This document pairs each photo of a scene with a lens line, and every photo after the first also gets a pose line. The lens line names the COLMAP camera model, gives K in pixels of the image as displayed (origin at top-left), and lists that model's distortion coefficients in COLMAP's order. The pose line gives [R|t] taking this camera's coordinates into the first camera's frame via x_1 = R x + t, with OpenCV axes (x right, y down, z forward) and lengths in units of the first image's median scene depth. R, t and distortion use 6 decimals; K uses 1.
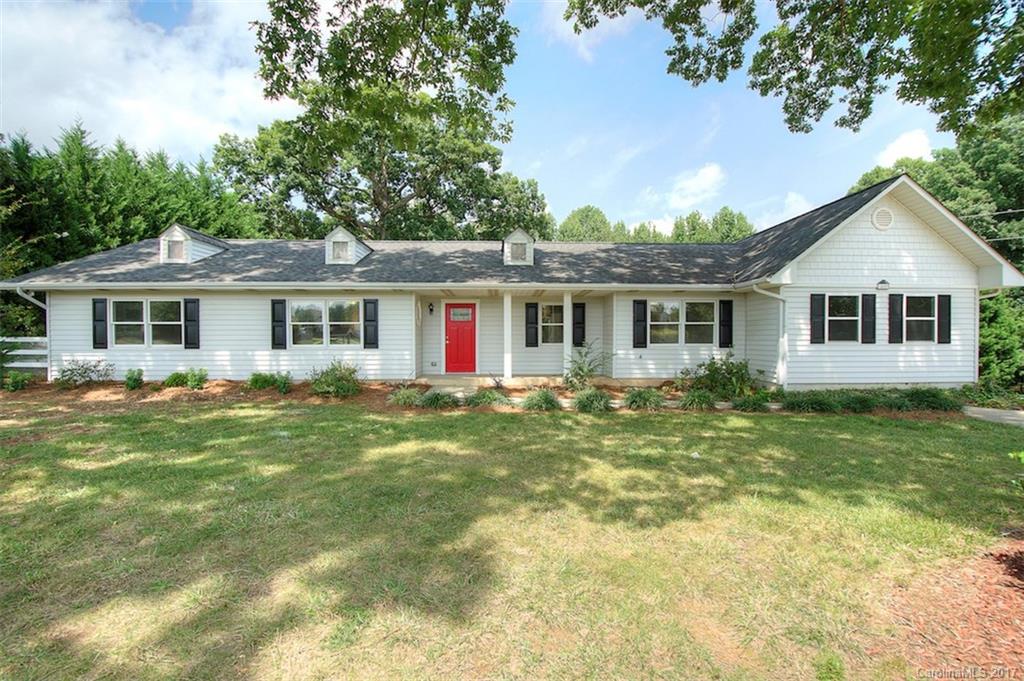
lens RADIAL K [[464.2, 0, 514.4], [0, 464.2, 341.6], [0, 0, 1]] dist [-0.000931, -0.000306]
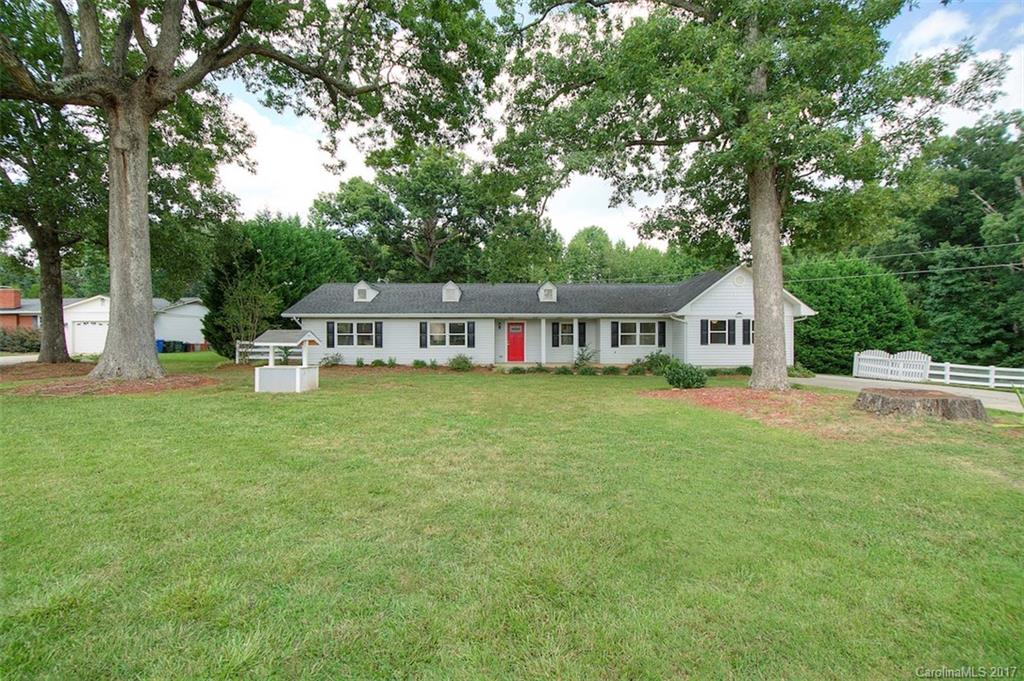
lens RADIAL K [[464.2, 0, 508.8], [0, 464.2, 339.1], [0, 0, 1]] dist [-0.000931, -0.000306]
pose [[0.999638, -0.000362, -0.026897, -0.101288], [-0.000006, 0.999906, -0.013693, 0.005835], [0.026899, 0.013688, 0.999544, -0.846527]]
